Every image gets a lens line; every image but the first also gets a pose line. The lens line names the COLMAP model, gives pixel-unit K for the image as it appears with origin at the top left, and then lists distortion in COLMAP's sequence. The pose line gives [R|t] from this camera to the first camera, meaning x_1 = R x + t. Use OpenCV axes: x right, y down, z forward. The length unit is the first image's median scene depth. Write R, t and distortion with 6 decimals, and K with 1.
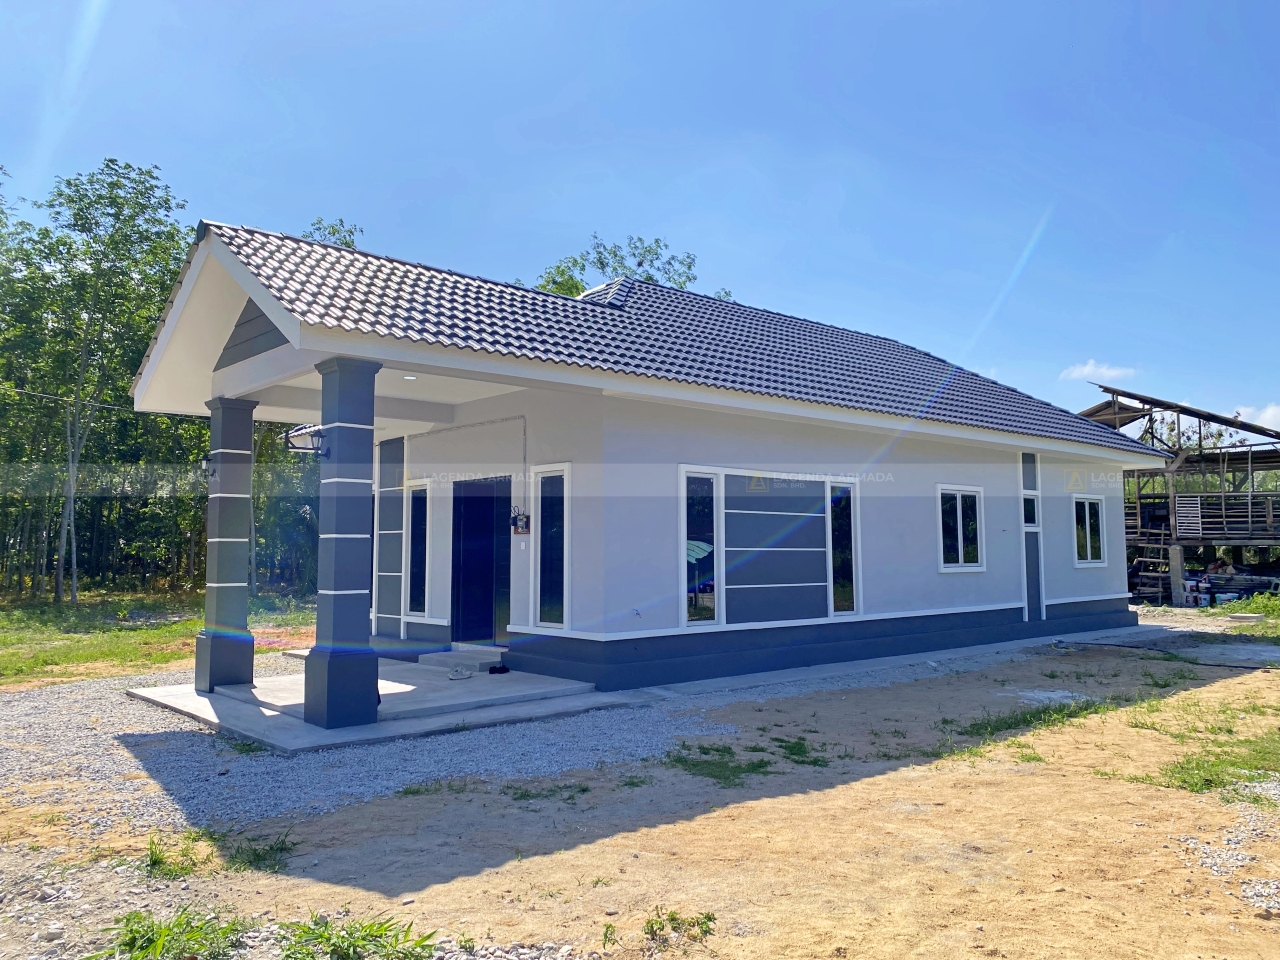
lens RADIAL K [[983.8, 0, 649.9], [0, 983.8, 478.3], [0, 0, 1]] dist [0.062591, 0.000652]
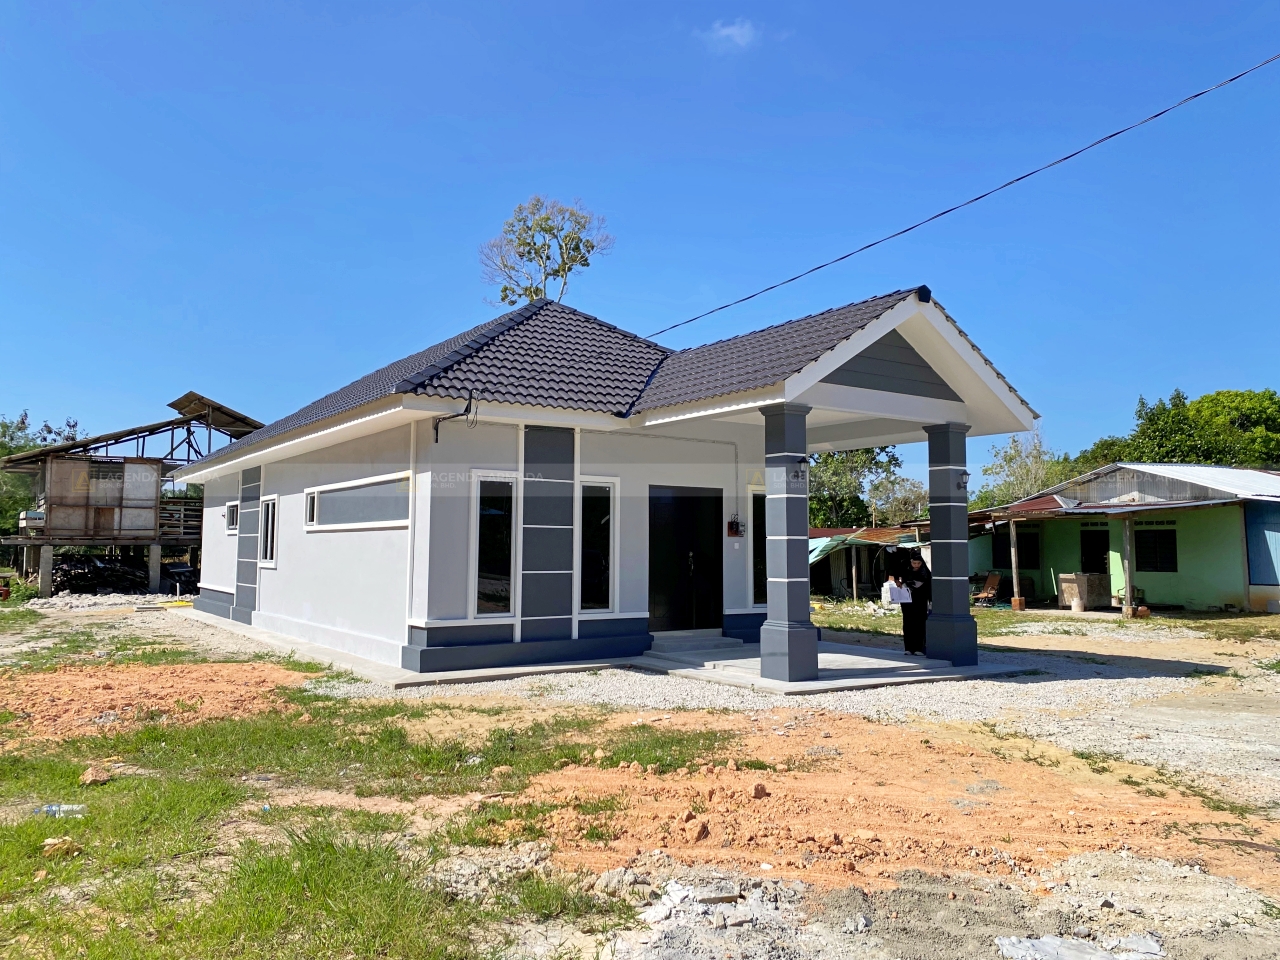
lens RADIAL K [[983.8, 0, 635.3], [0, 983.8, 476.8], [0, 0, 1]] dist [0.062591, 0.000652]
pose [[0.146740, 0.079059, 0.986011, -1.265626], [-0.080594, 0.994442, -0.067741, 0.069099], [-0.985886, -0.069527, 0.152296, 0.847956]]
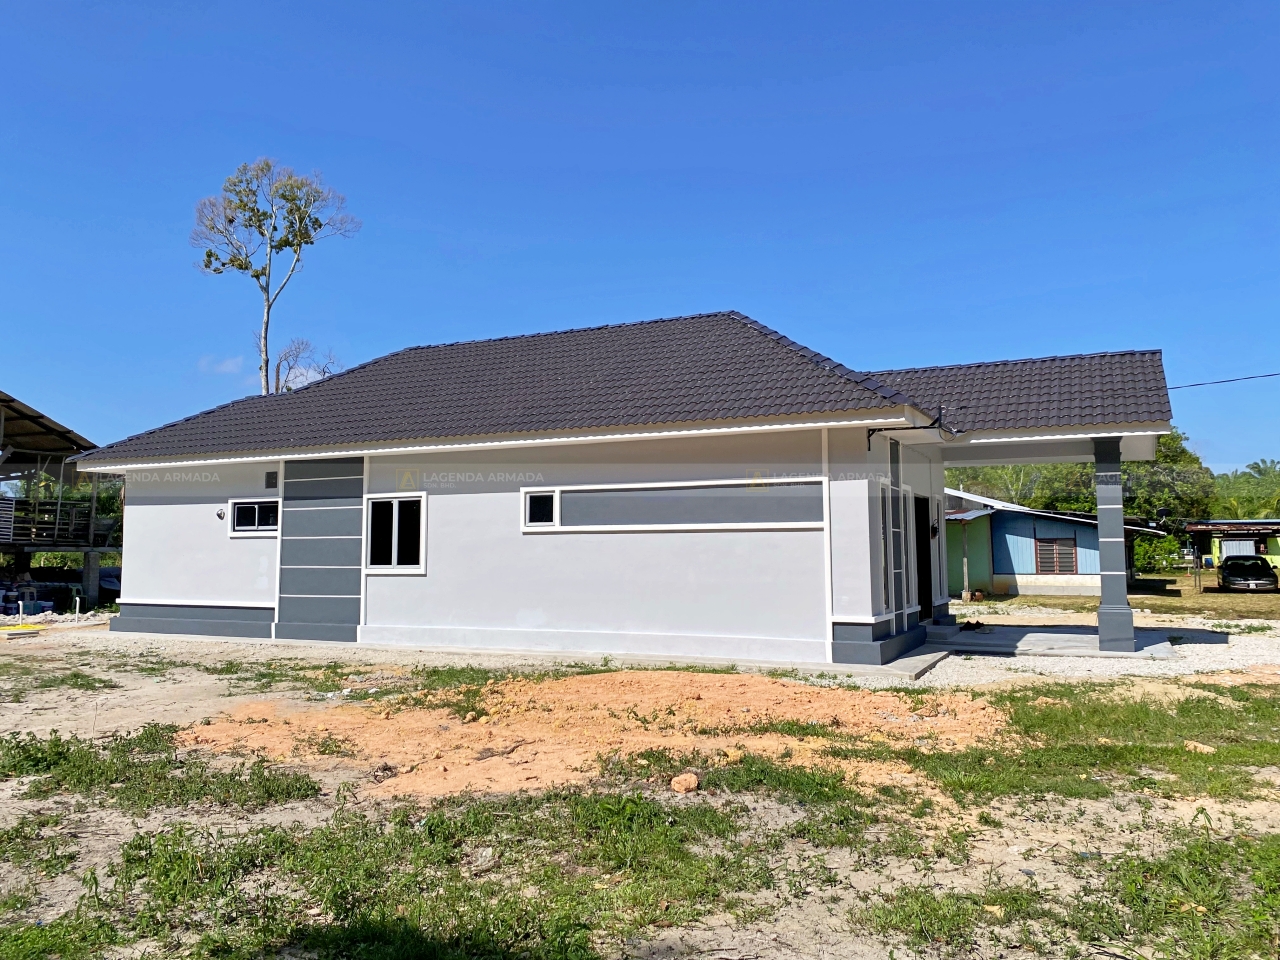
lens RADIAL K [[983.8, 0, 639.6], [0, 983.8, 484.4], [0, 0, 1]] dist [0.062591, 0.000652]
pose [[-0.395905, 0.072898, 0.915393, -1.200301], [-0.063158, 0.992322, -0.106340, 0.145323], [-0.916117, -0.099915, -0.388261, 1.790228]]
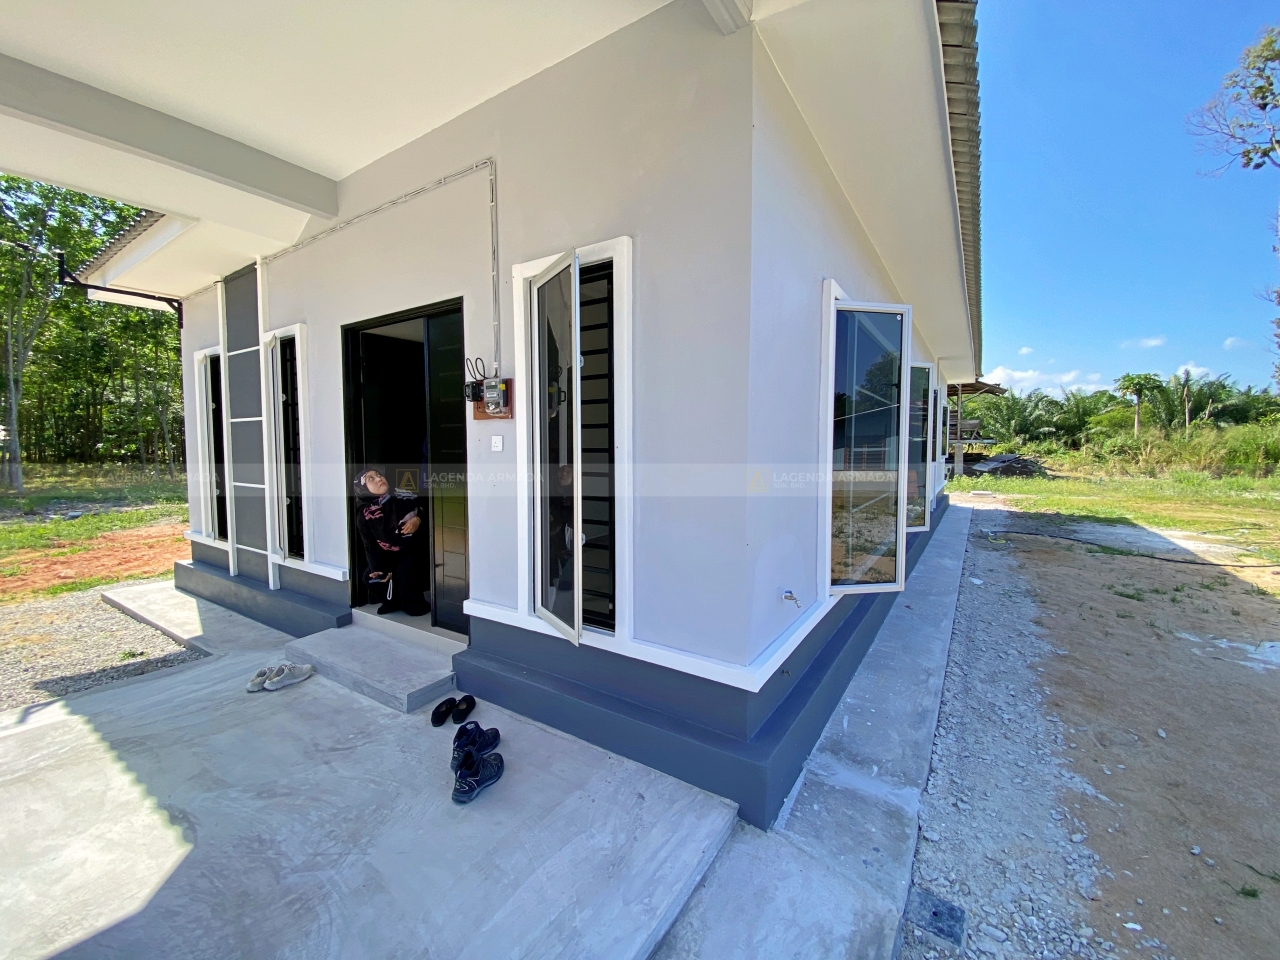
lens RADIAL K [[517.9, 0, 643.6], [0, 517.9, 478.3], [0, 0, 1]] dist [0.000443, 0.000014]
pose [[0.966326, -0.009452, 0.257146, -0.112556], [-0.025268, 0.991010, 0.131380, 0.045532], [-0.256076, -0.133453, 0.957400, 0.672366]]
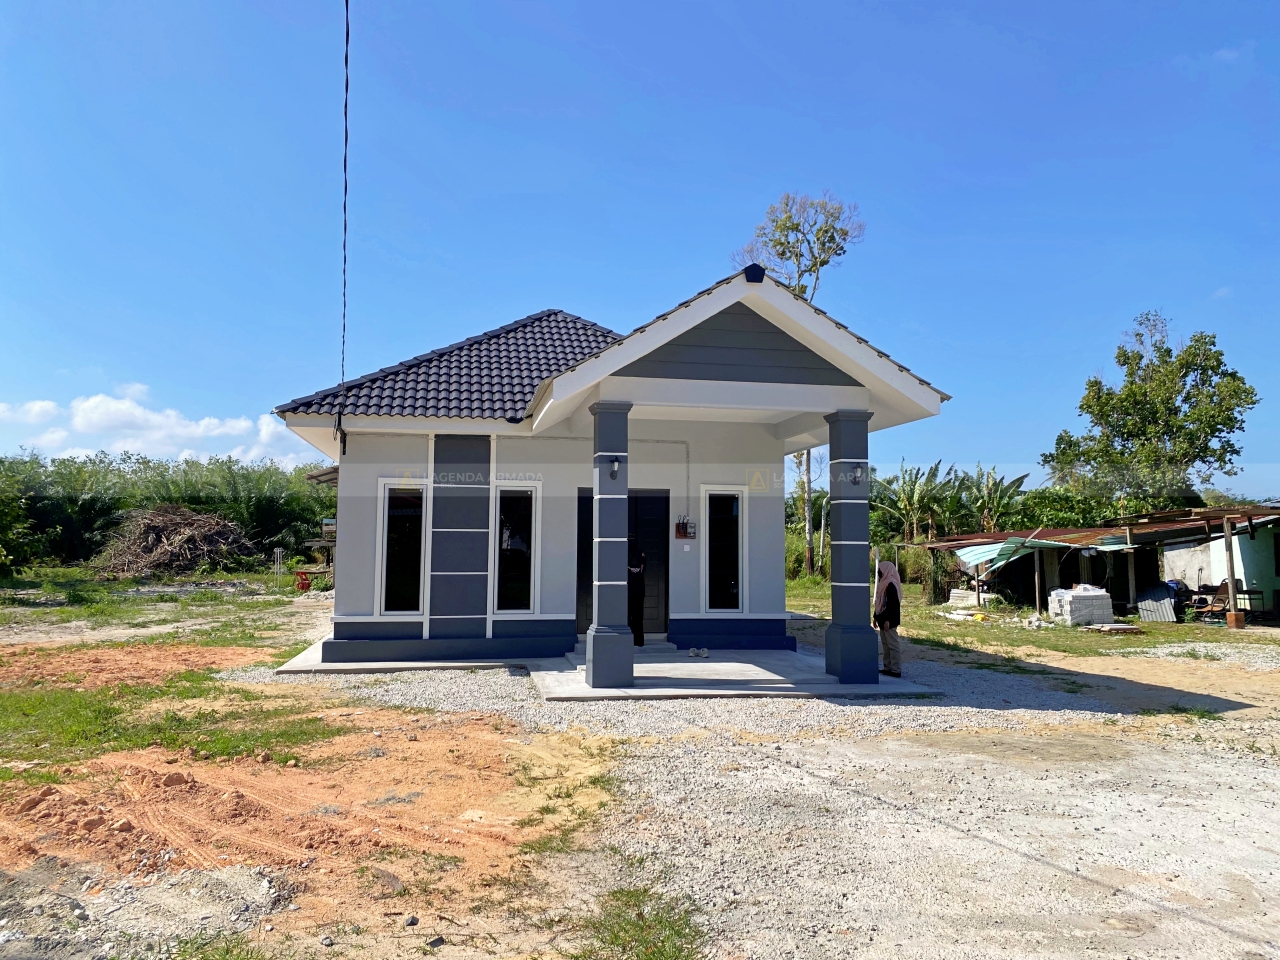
lens RADIAL K [[983.8, 0, 644.3], [0, 983.8, 477.3], [0, 0, 1]] dist [0.062591, 0.000652]
pose [[0.519672, 0.071241, 0.851391, -1.085020], [-0.073831, 0.996534, -0.038320, 0.028415], [-0.851170, -0.042945, 0.523130, 0.367904]]
